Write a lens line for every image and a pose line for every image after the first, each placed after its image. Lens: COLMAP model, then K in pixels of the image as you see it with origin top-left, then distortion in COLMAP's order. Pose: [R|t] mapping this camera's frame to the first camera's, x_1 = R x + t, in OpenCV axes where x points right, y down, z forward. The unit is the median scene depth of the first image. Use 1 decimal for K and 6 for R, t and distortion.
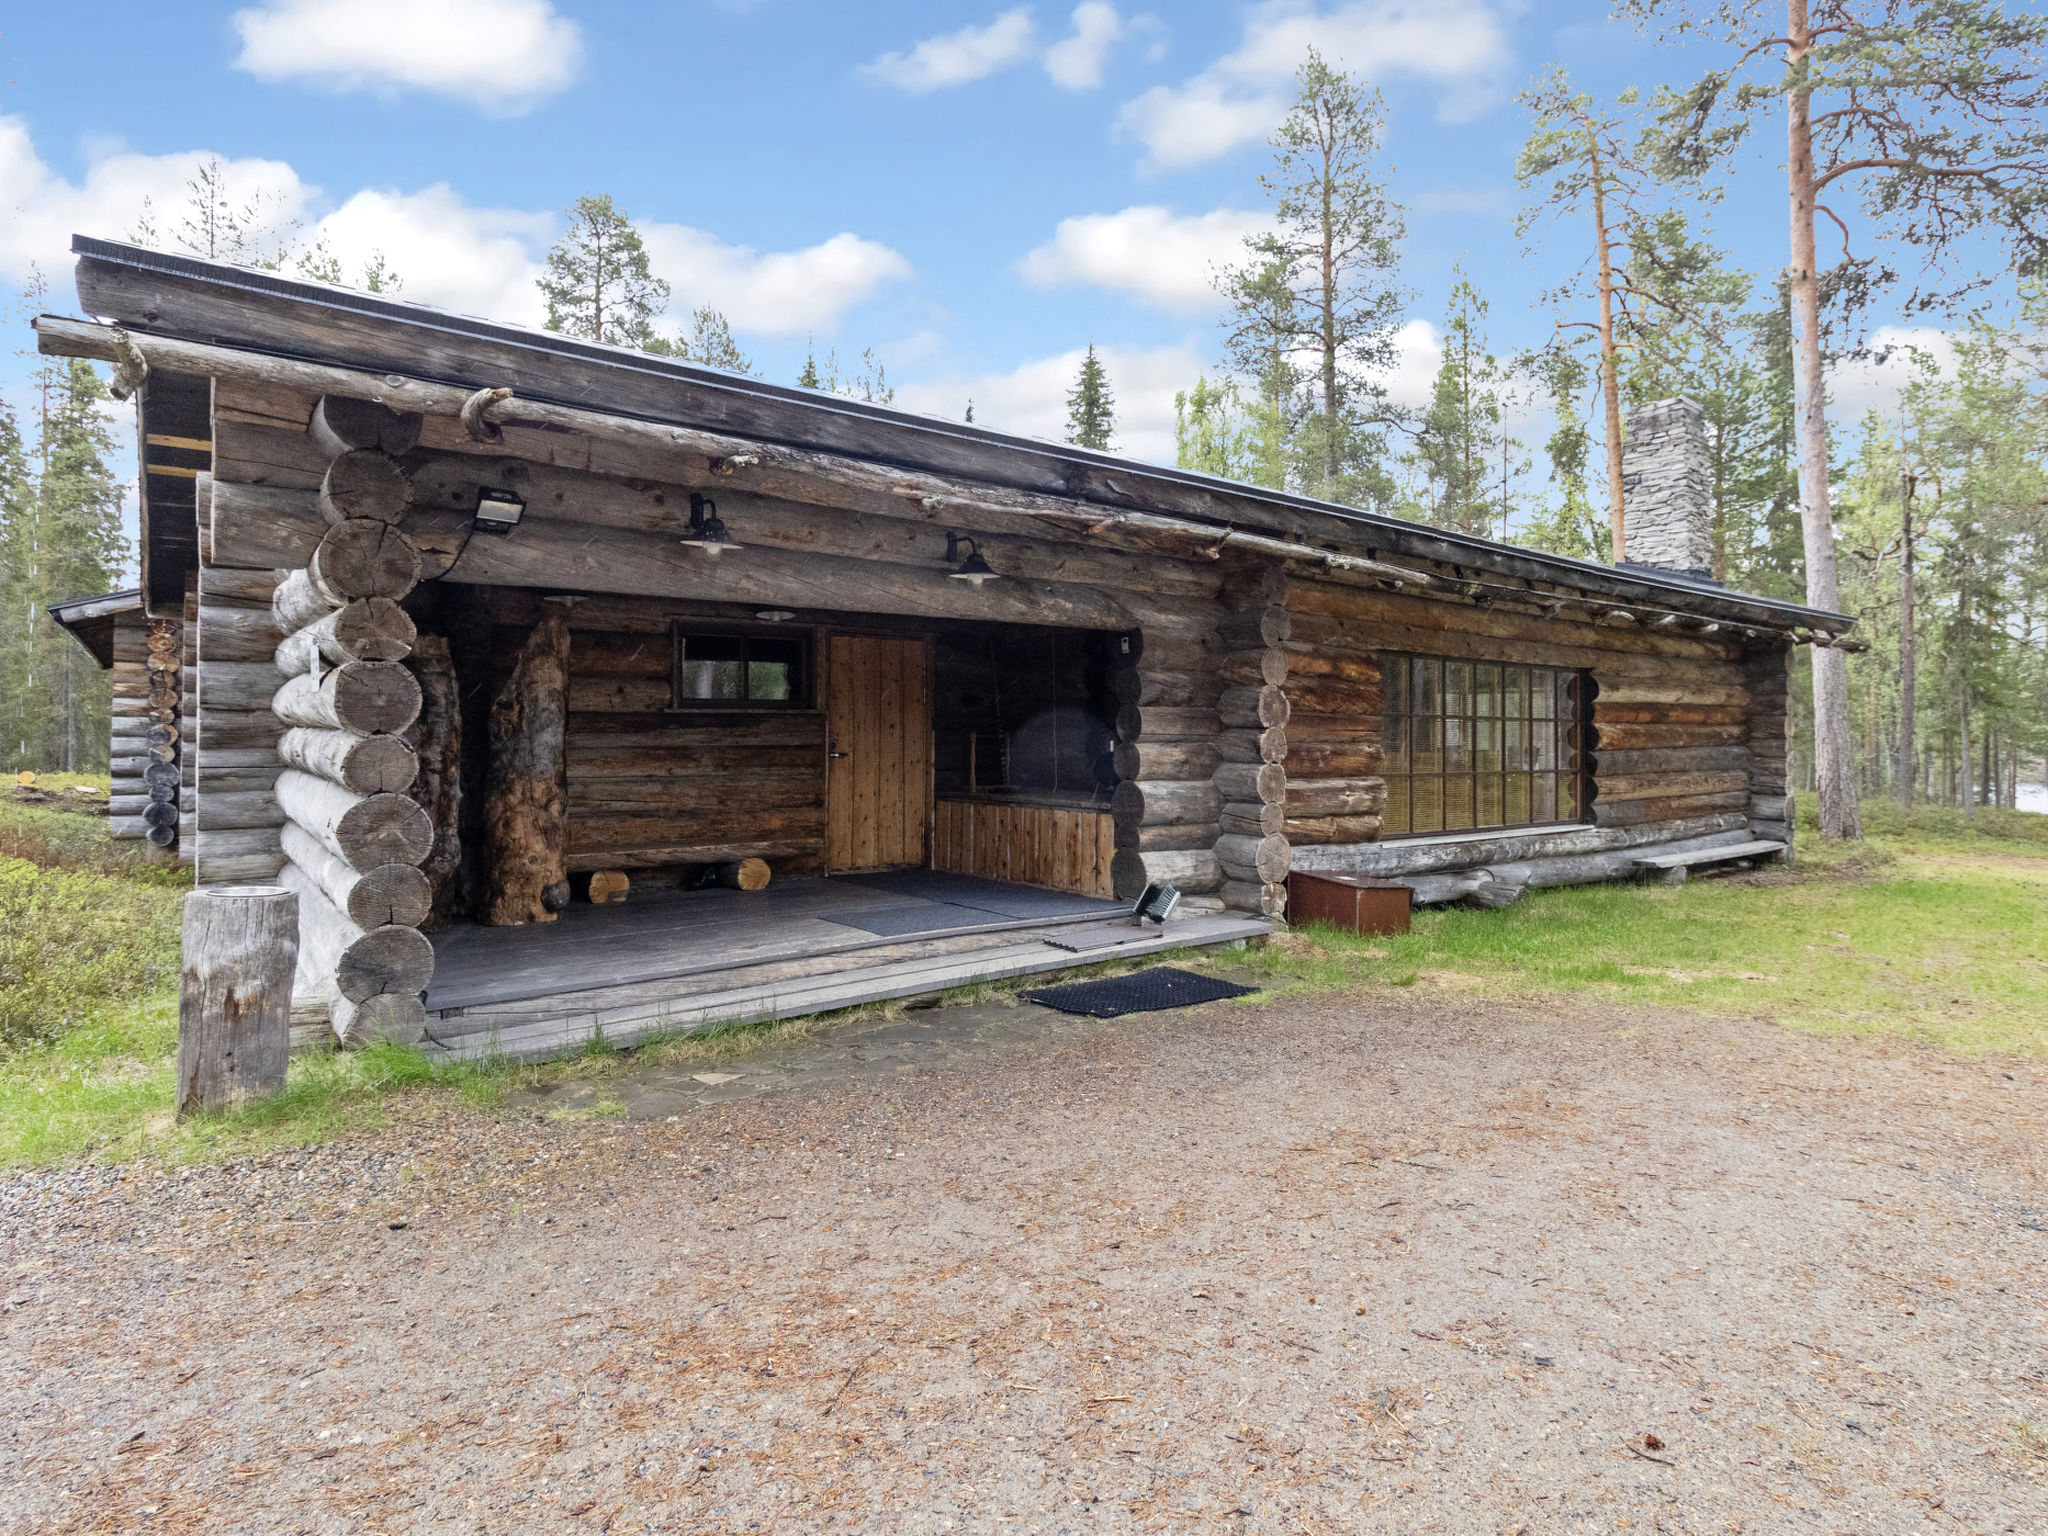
lens RADIAL K [[1098.2, 0, 1047.5], [0, 1098.2, 734.1], [0, 0, 1]] dist [0.005672, -0.001373]
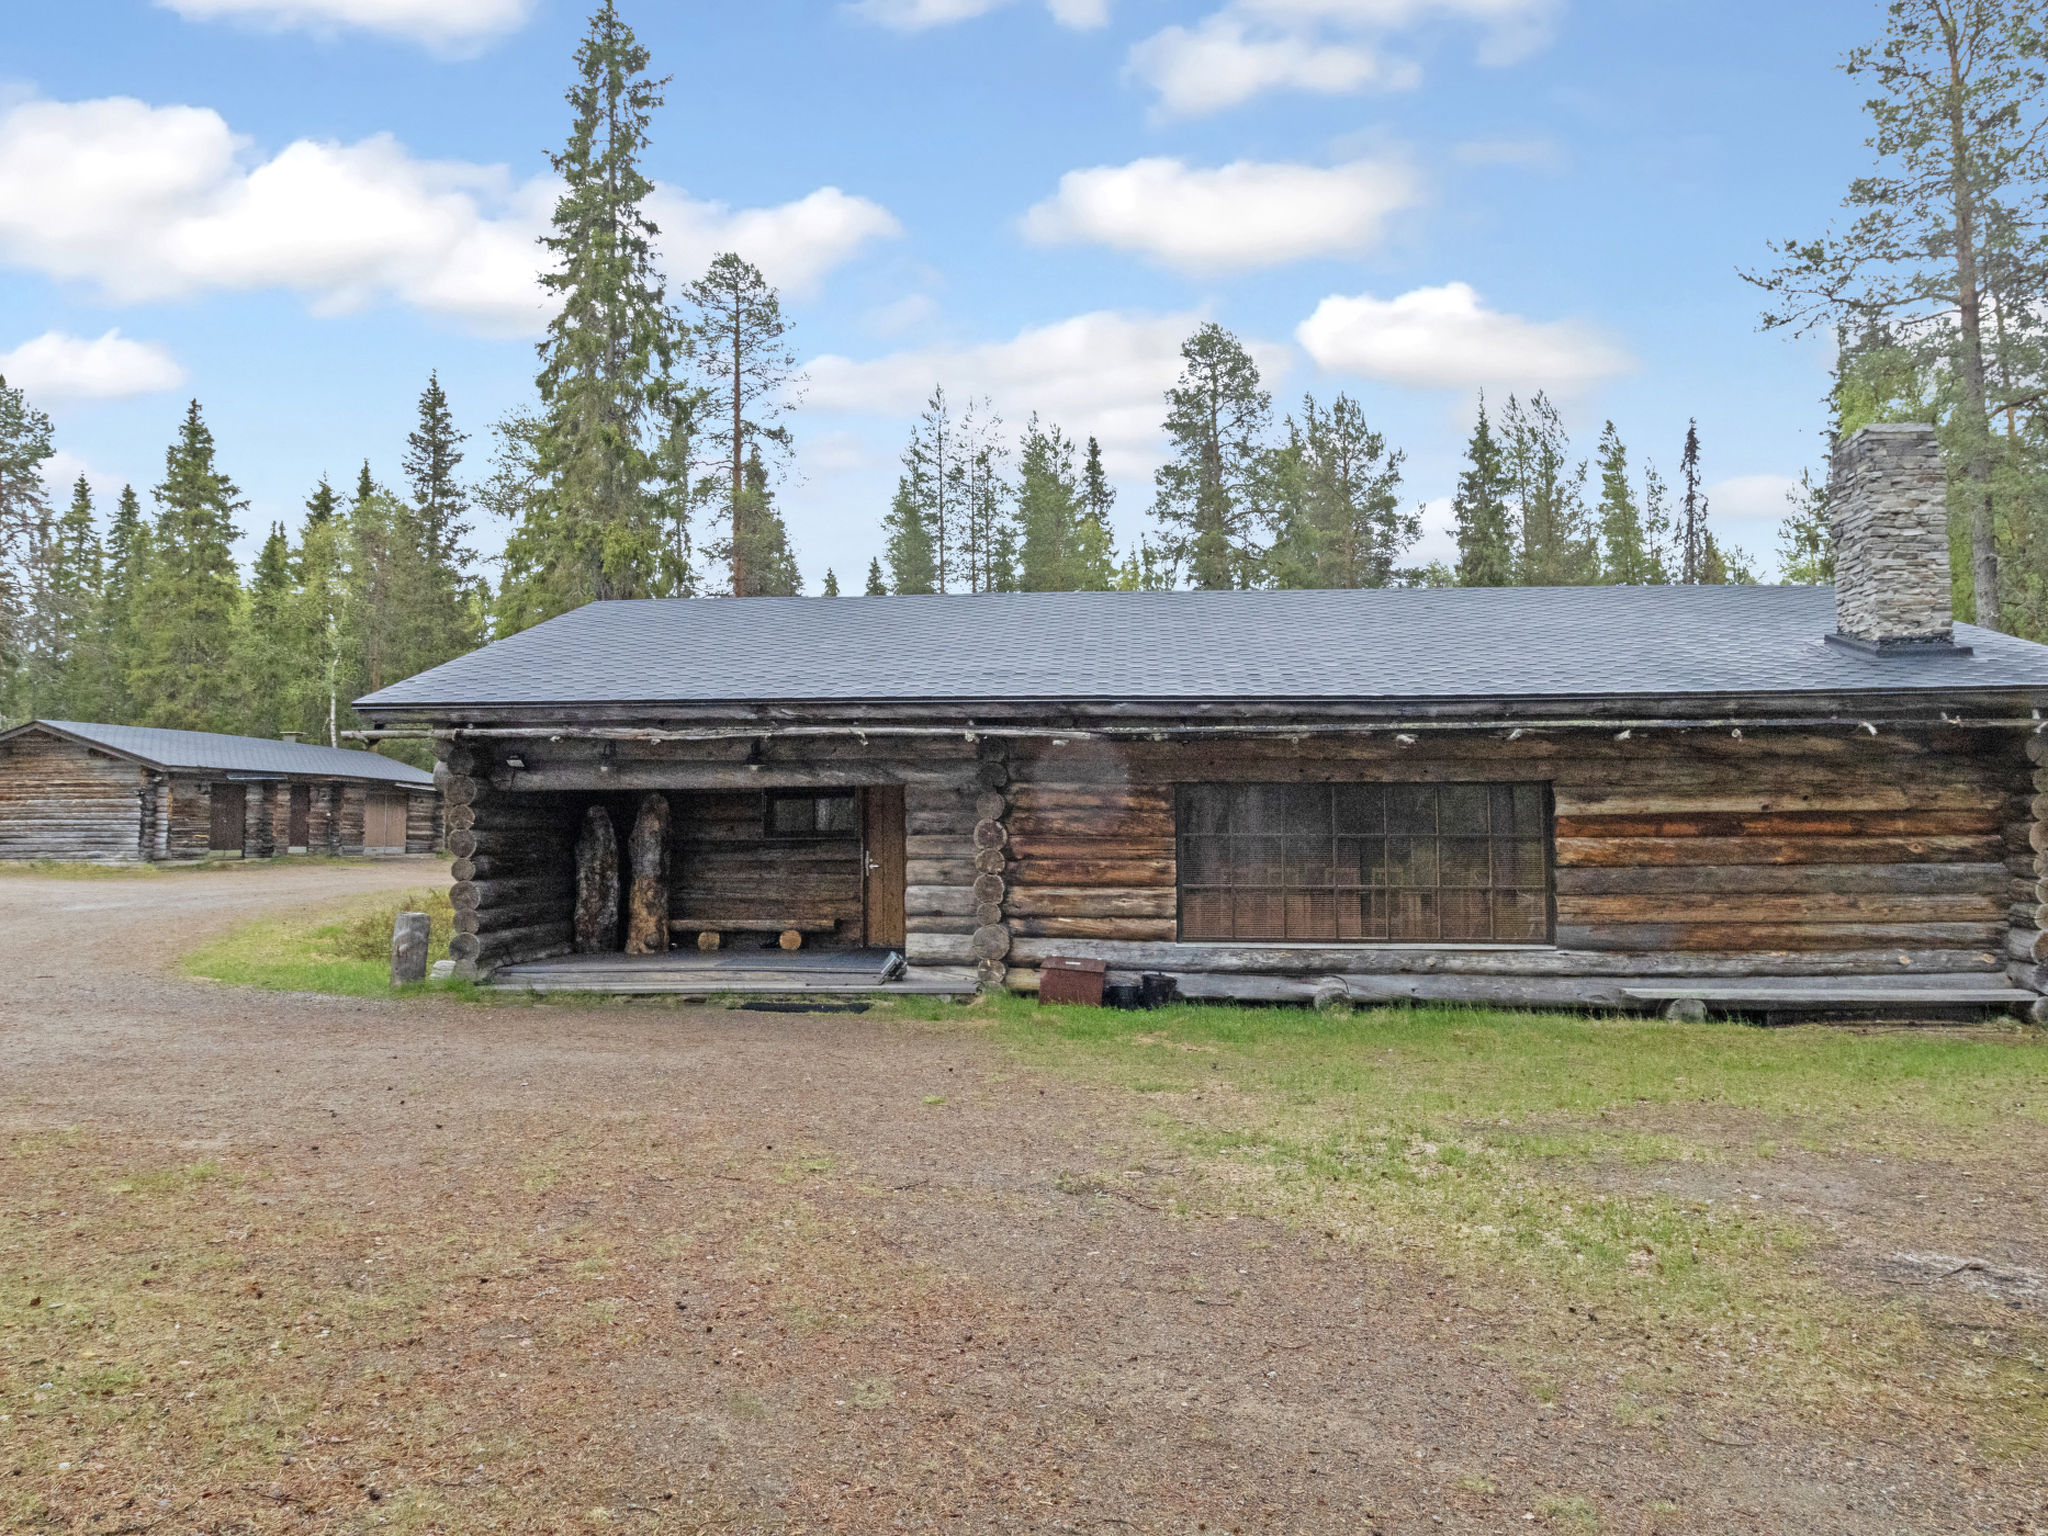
lens RADIAL K [[1332.3, 0, 1024.6], [0, 1332.3, 778.3], [0, 0, 1]] dist [0.006282, 0.002287]
pose [[0.732517, -0.038775, -0.679644, 1.325807], [0.007202, 0.998762, -0.049219, -0.011551], [0.680711, 0.031159, 0.731889, -0.209424]]
